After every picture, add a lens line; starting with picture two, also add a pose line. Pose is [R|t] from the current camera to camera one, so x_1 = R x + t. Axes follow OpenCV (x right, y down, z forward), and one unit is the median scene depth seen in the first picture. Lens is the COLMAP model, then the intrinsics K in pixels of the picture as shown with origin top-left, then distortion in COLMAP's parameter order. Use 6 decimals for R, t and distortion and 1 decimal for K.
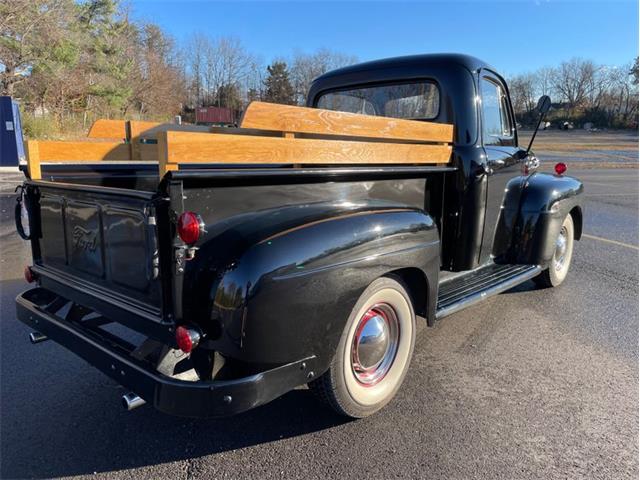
lens RADIAL K [[488.0, 0, 318.4], [0, 488.0, 232.0], [0, 0, 1]] dist [0.092716, -0.124154]
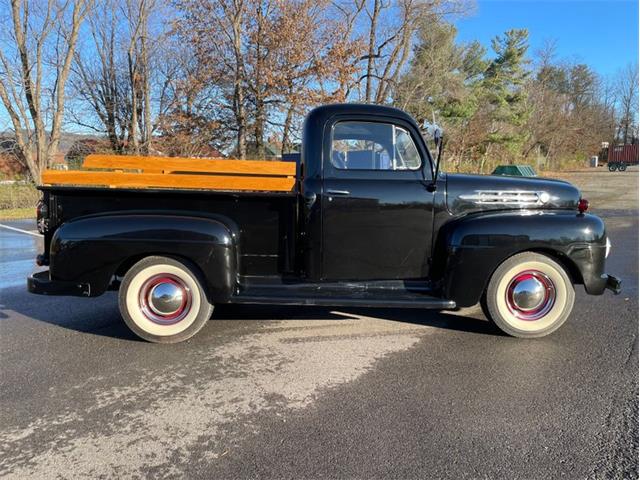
lens RADIAL K [[488.0, 0, 318.4], [0, 488.0, 232.0], [0, 0, 1]] dist [0.092716, -0.124154]
pose [[0.686788, 0.067533, -0.723714, 0.784799], [-0.129335, 0.991140, -0.030249, -0.002607], [0.715259, 0.114376, 0.689437, 0.110941]]
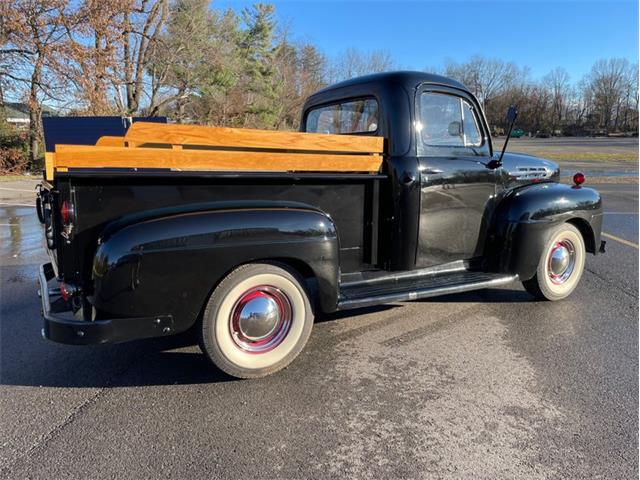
lens RADIAL K [[488.0, 0, 318.4], [0, 488.0, 232.0], [0, 0, 1]] dist [0.092716, -0.124154]
pose [[0.955342, 0.041779, -0.292533, 0.290790], [-0.048475, 0.998701, -0.015673, 0.012676], [0.291499, 0.029153, 0.956127, -0.056274]]
